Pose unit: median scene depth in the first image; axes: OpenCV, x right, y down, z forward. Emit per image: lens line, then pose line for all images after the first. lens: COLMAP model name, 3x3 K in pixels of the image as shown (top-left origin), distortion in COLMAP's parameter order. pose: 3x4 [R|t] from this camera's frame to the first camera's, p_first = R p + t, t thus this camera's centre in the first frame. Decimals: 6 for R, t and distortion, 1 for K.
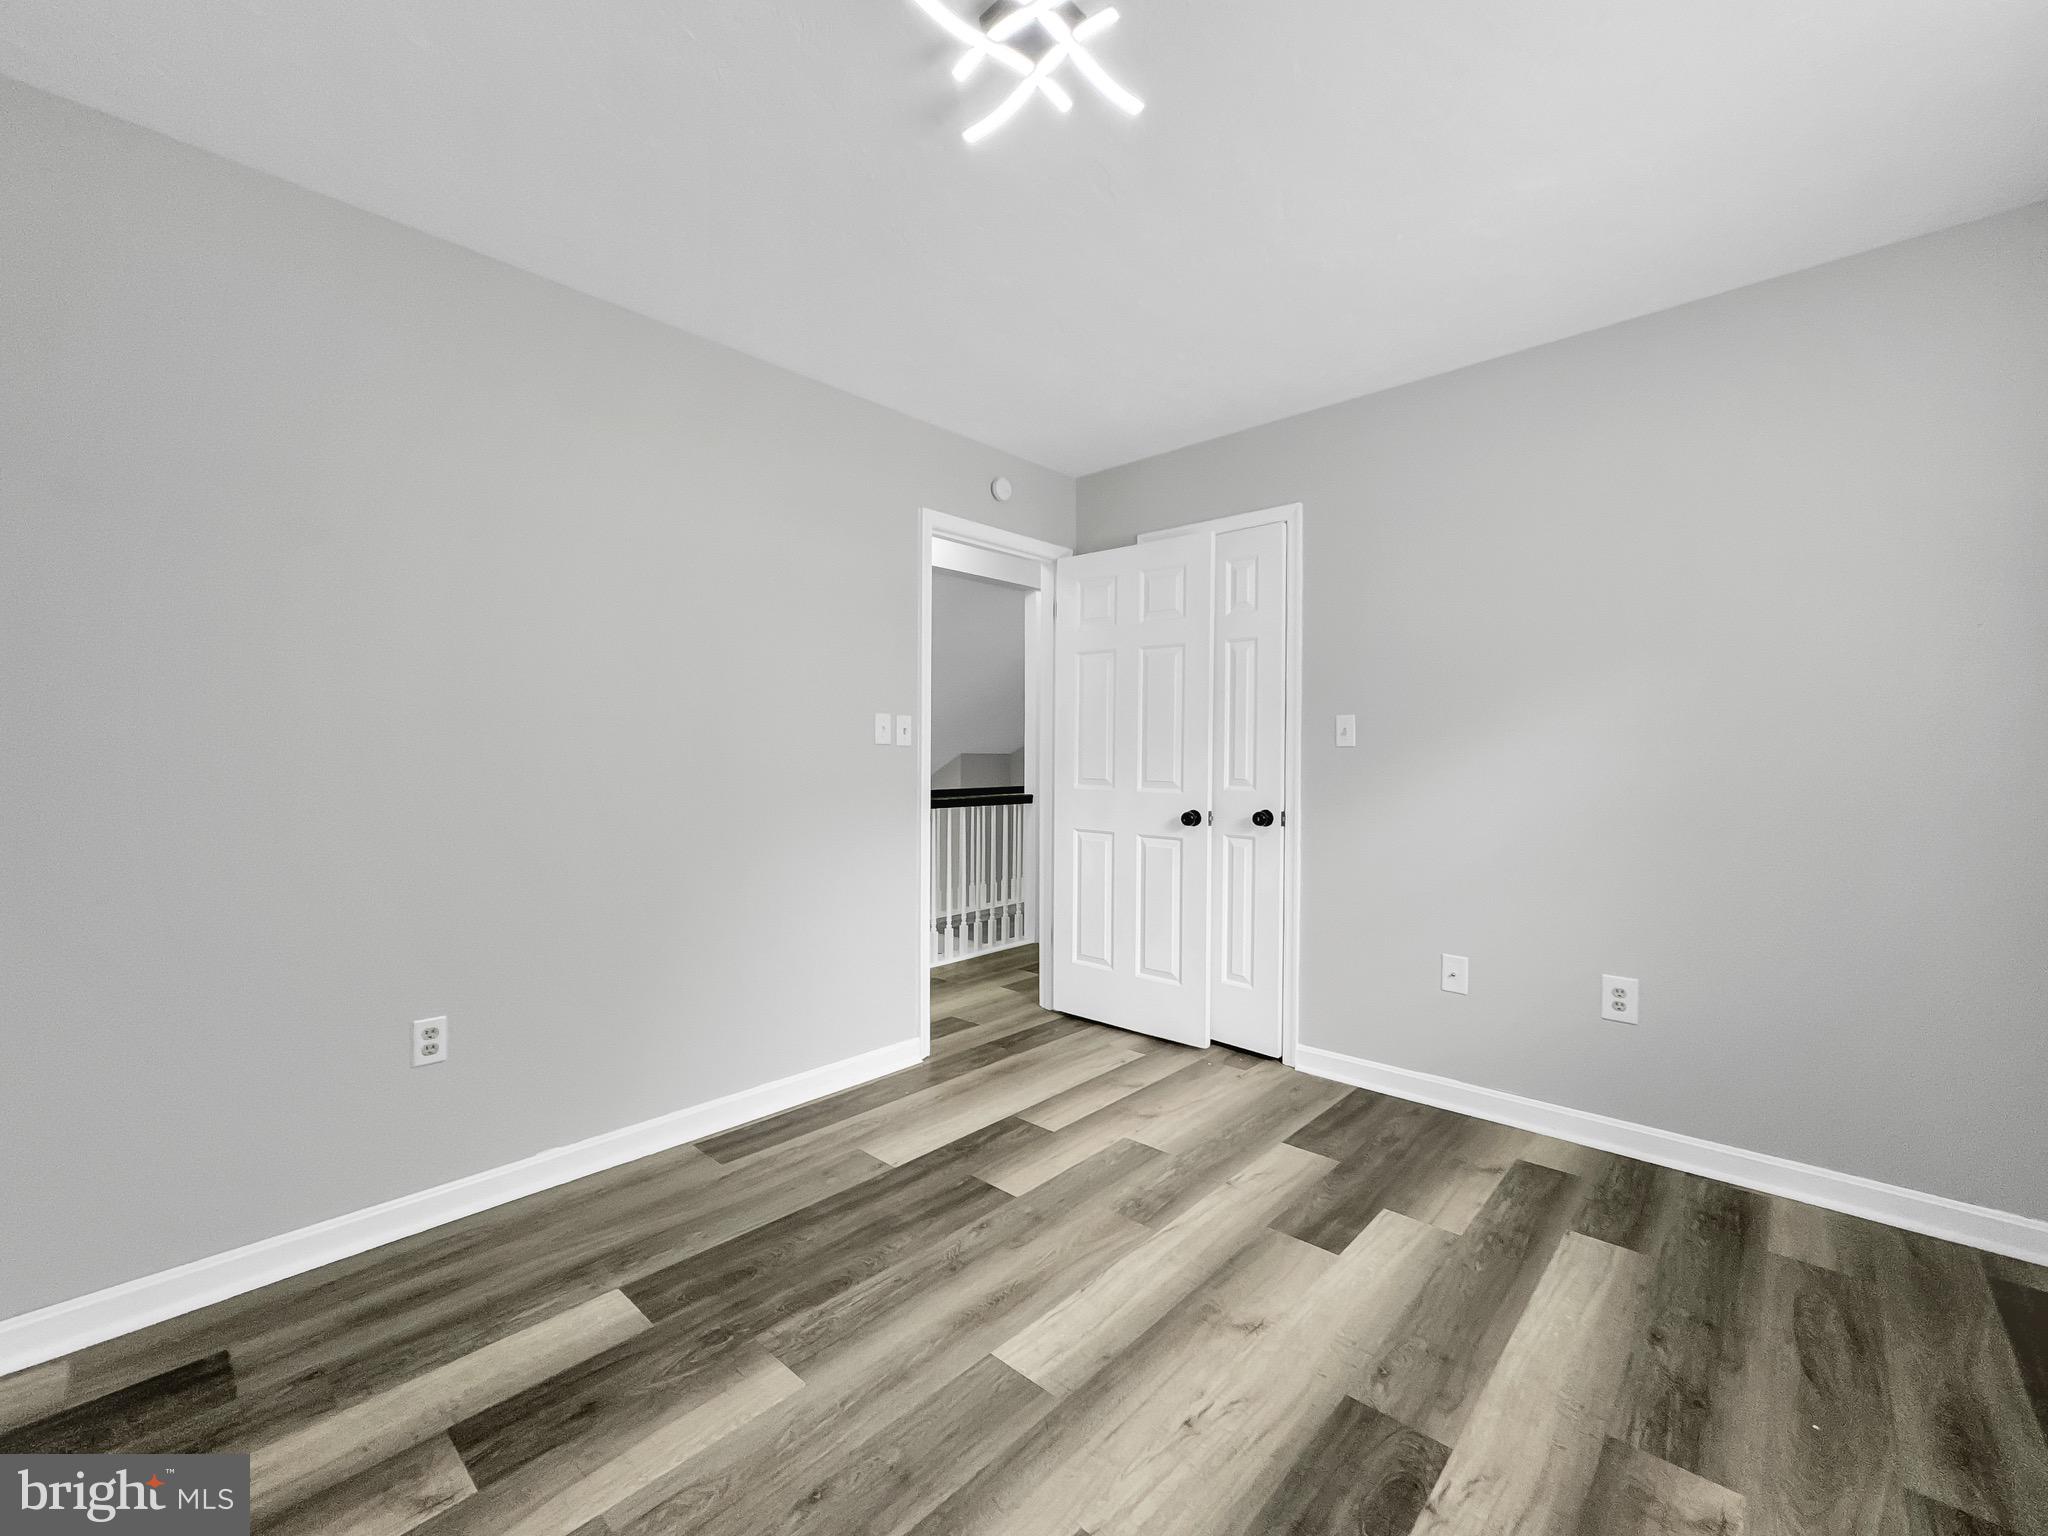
lens RADIAL K [[827.7, 0, 1022.0], [0, 827.7, 765.6], [0, 0, 1]] dist [-0.000581, -0.000068]
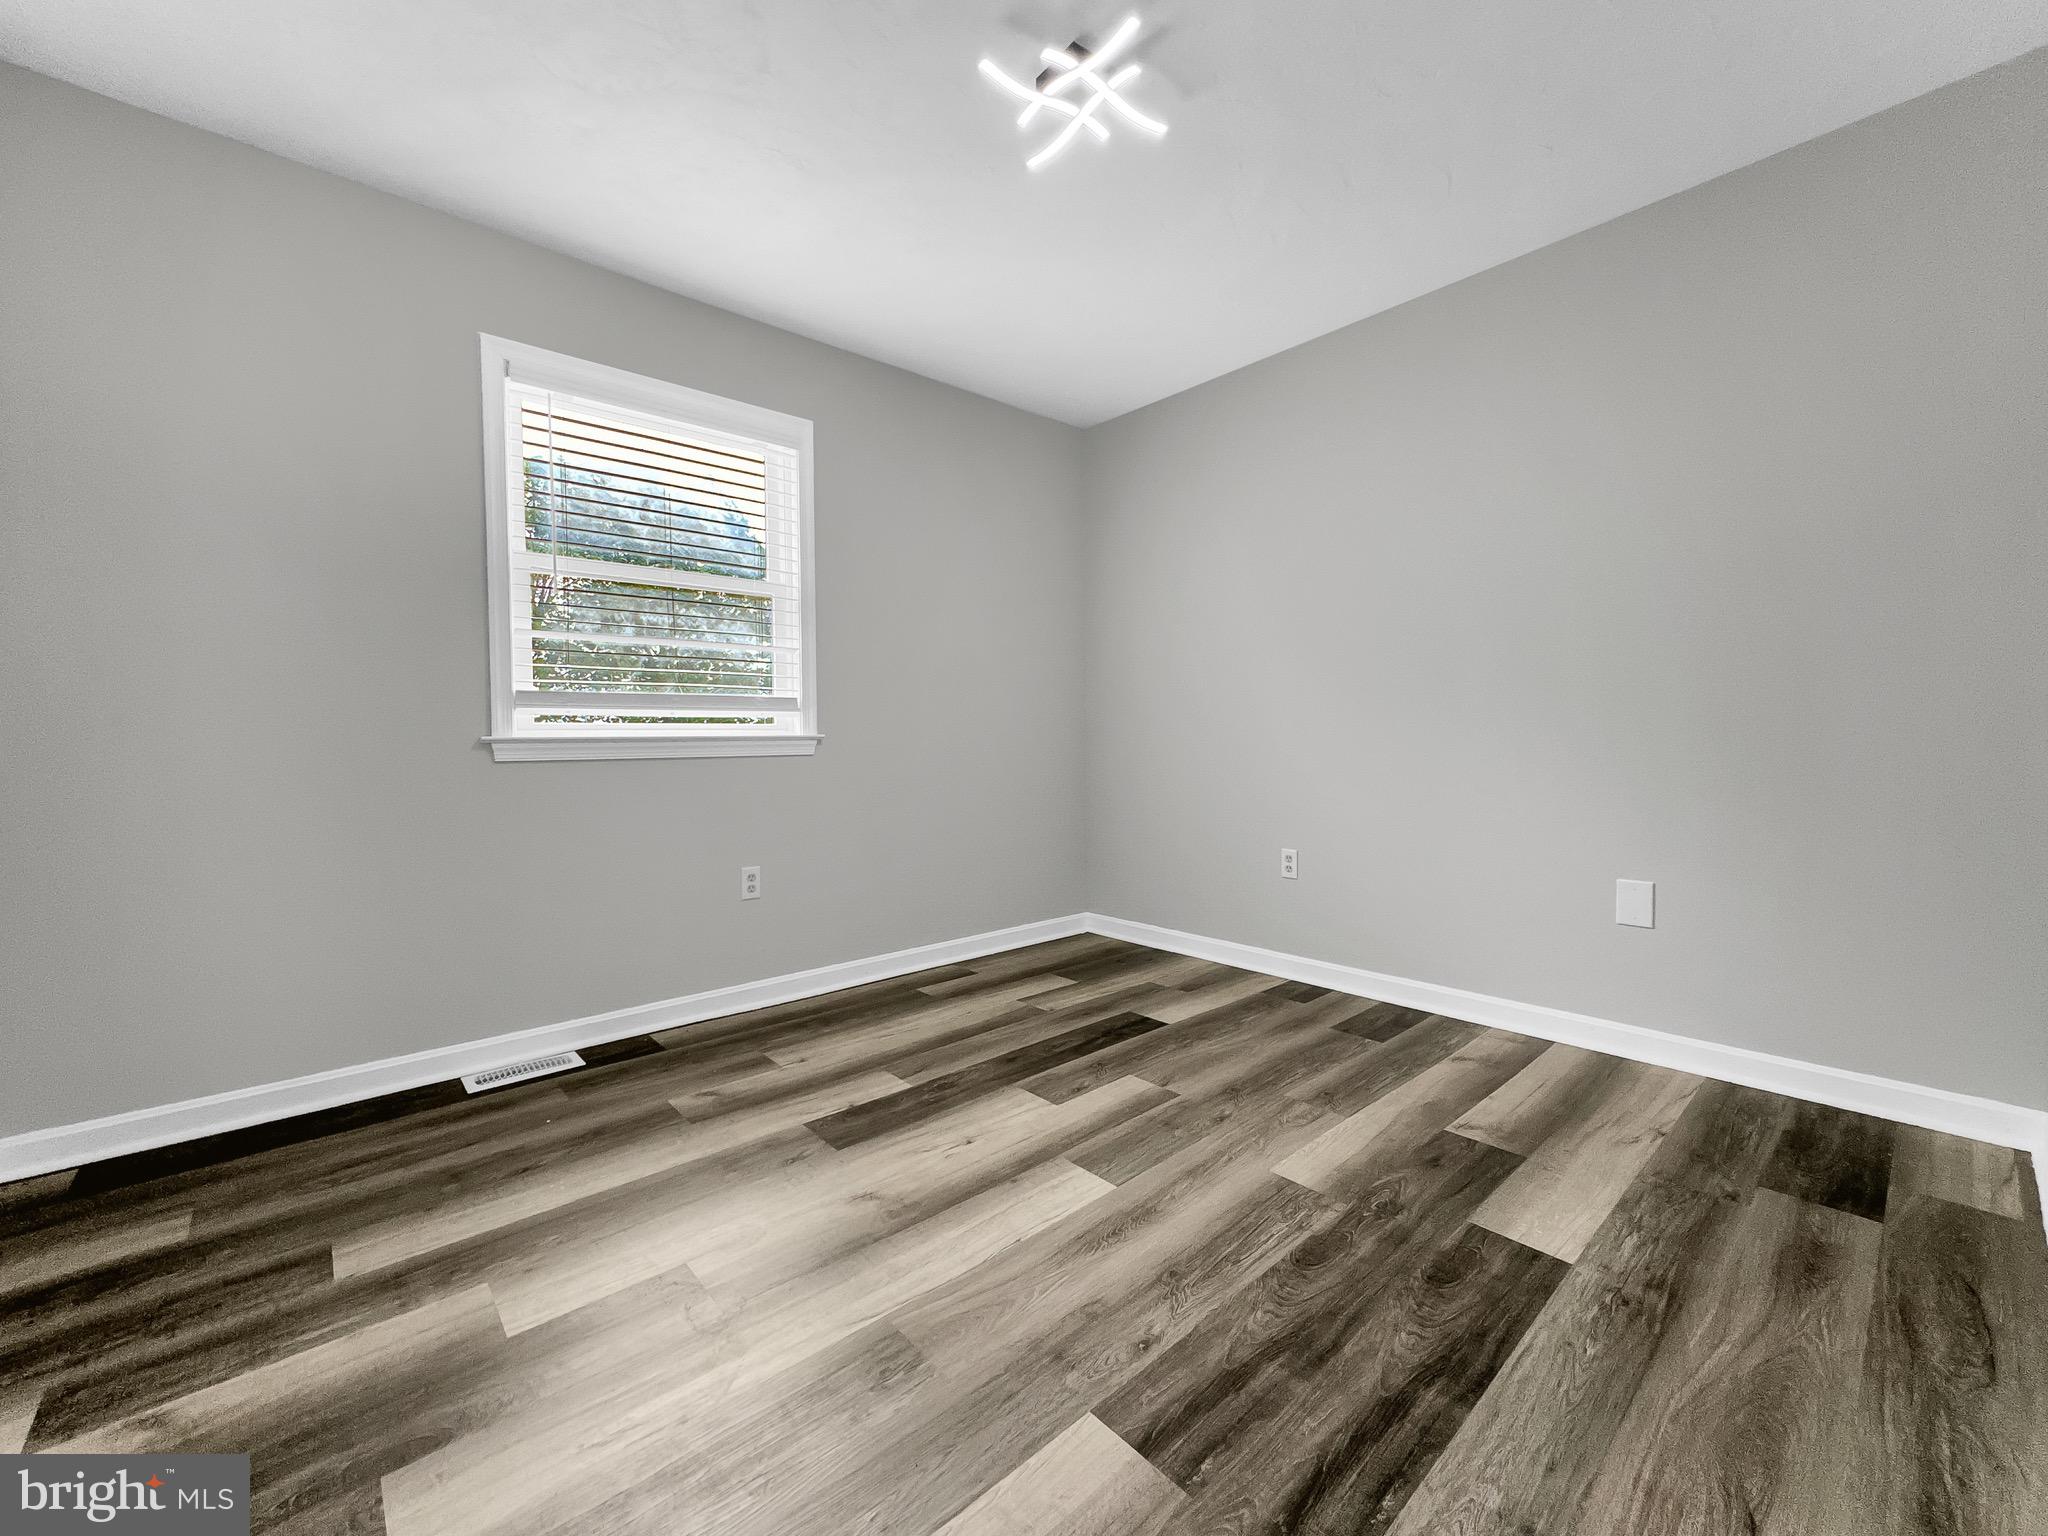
lens RADIAL K [[827.7, 0, 1026.5], [0, 827.7, 761.1], [0, 0, 1]] dist [-0.000581, -0.000068]
pose [[-0.995512, 0.003658, 0.094570, -0.021266], [0.006826, 0.999426, 0.033191, 0.094091], [-0.094394, 0.033688, -0.994965, 1.878865]]
